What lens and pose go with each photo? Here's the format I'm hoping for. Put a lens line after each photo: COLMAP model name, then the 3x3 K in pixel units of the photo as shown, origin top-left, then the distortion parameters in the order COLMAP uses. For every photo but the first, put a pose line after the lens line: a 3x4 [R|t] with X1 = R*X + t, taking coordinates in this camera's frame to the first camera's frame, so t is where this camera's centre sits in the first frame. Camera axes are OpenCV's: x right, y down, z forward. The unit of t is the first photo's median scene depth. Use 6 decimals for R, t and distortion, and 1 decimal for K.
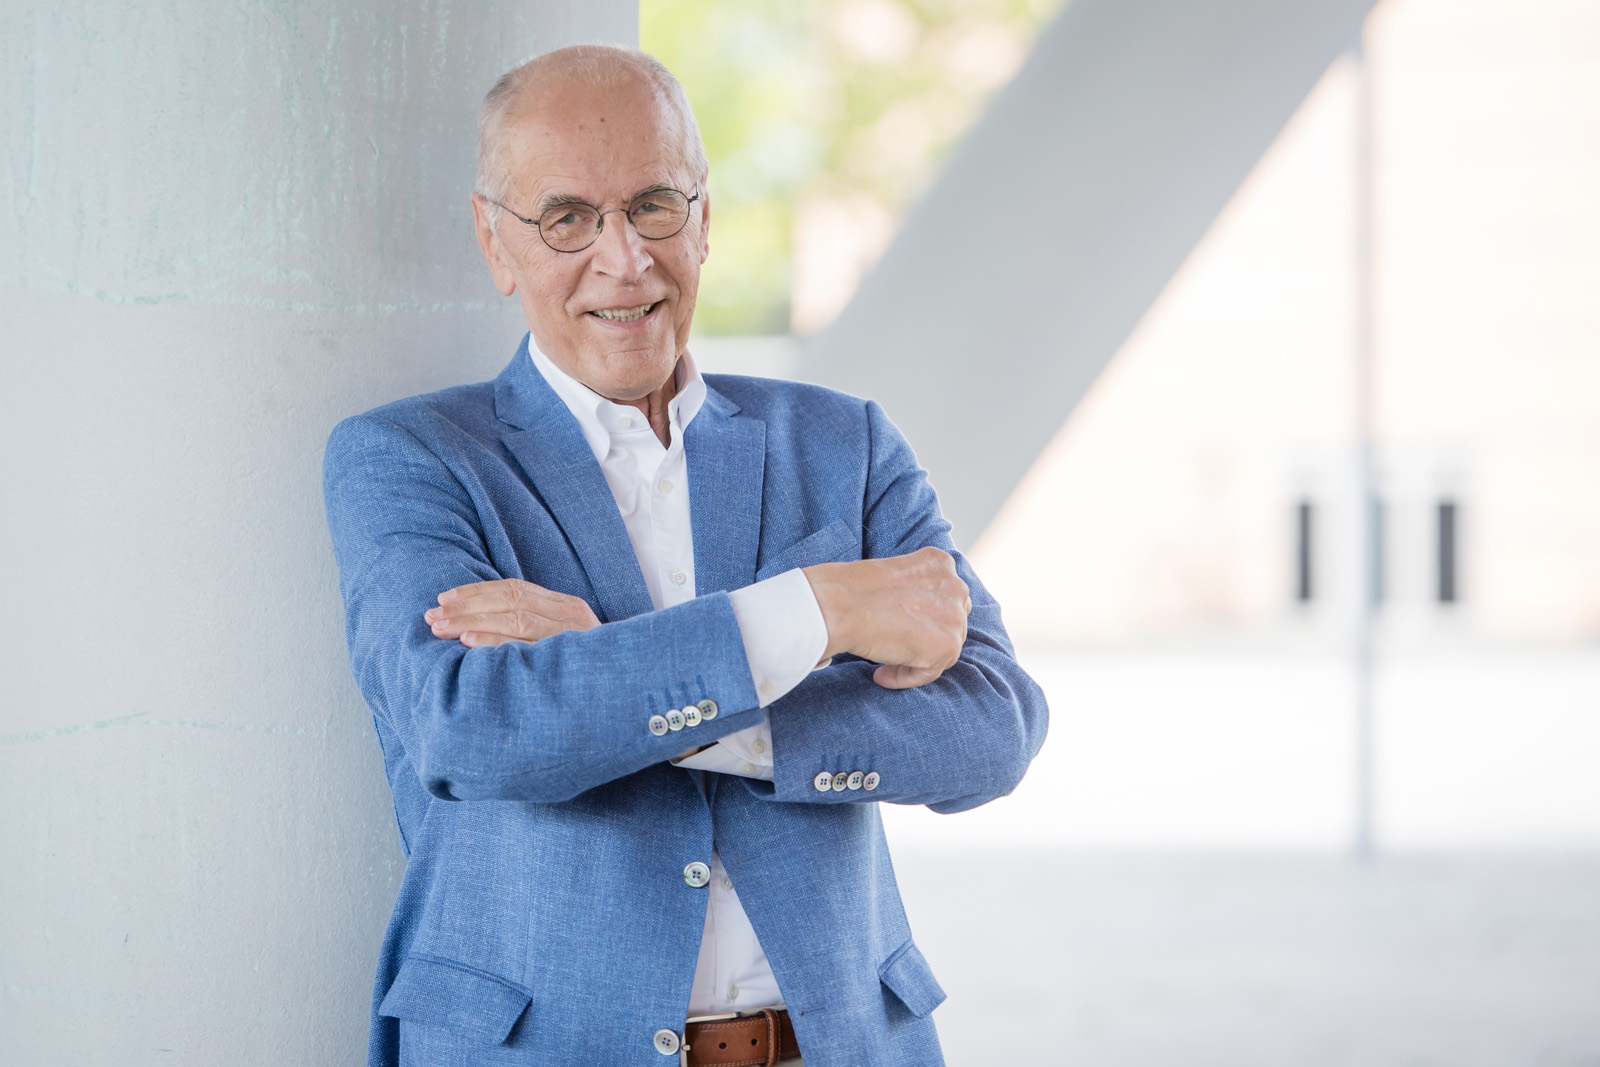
lens RADIAL K [[7078.1, 0, 800.0], [0, 7078.1, 533.5], [0, 0, 1]] dist [-1.107483, -5.133874]
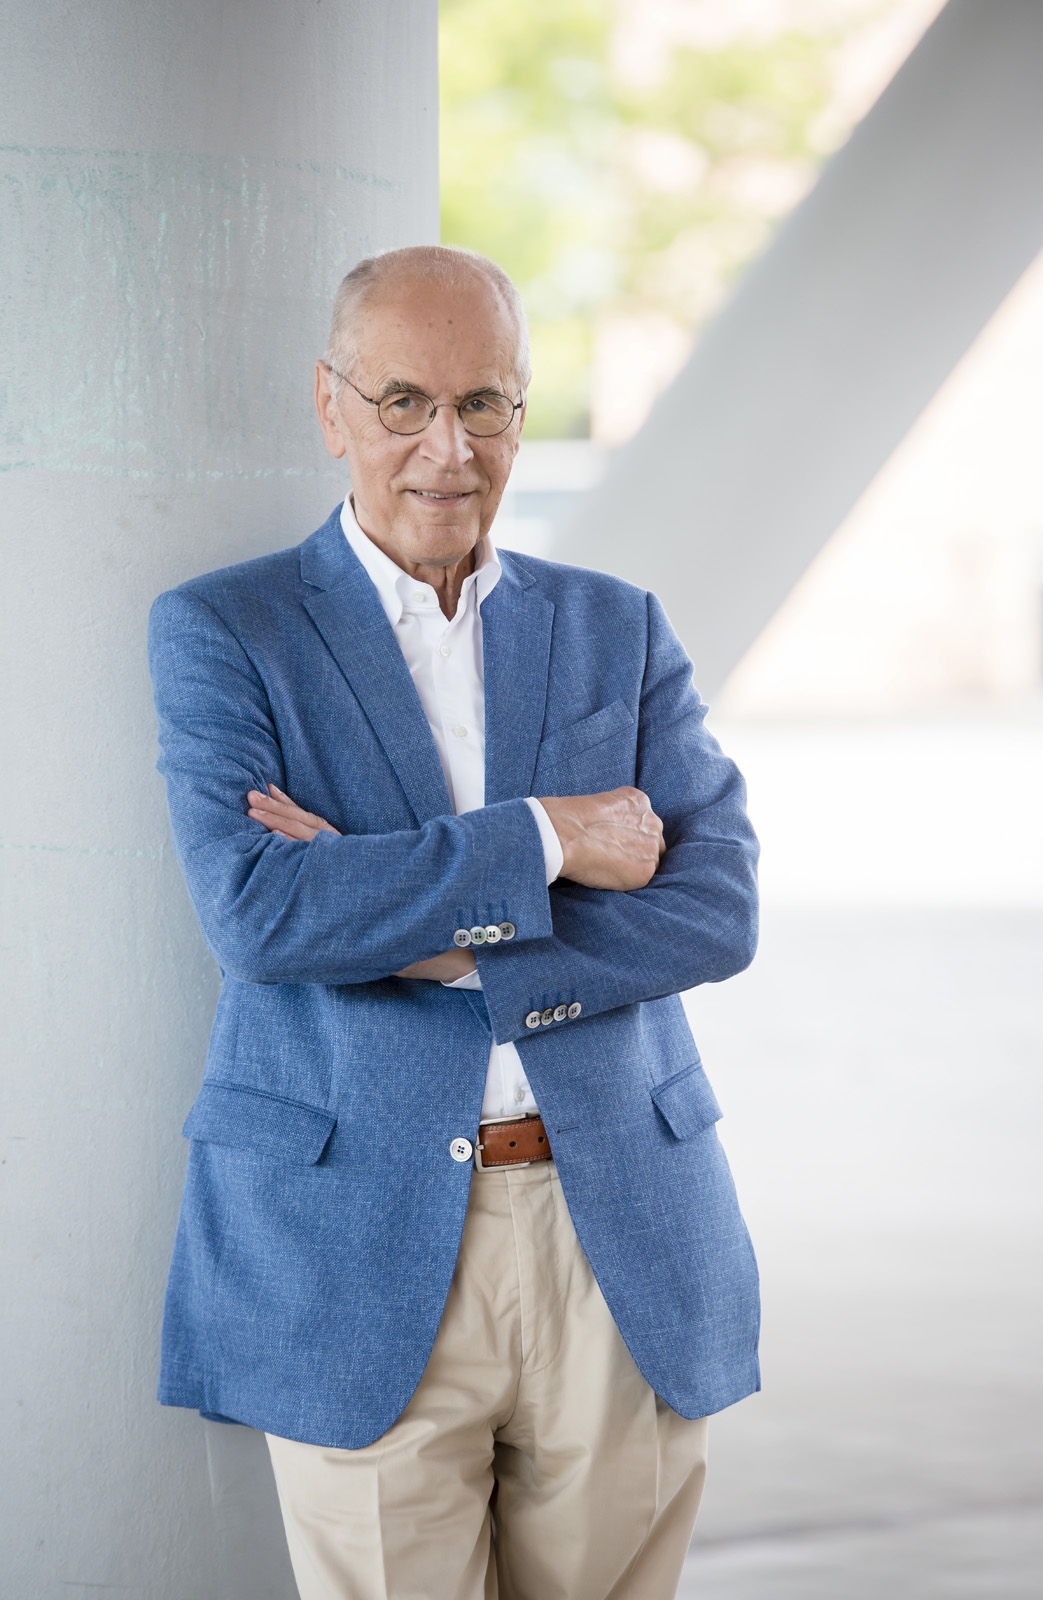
lens RADIAL K [[8239.1, 0, 521.5], [0, 8239.1, 800.0], [0, 0, 1]] dist [-0.509760, -17.285123]
pose [[0.999966, -0.004102, -0.007194, -0.000950], [0.004149, 0.999970, 0.006504, 0.011169], [0.007167, -0.006534, 0.999953, -0.300291]]
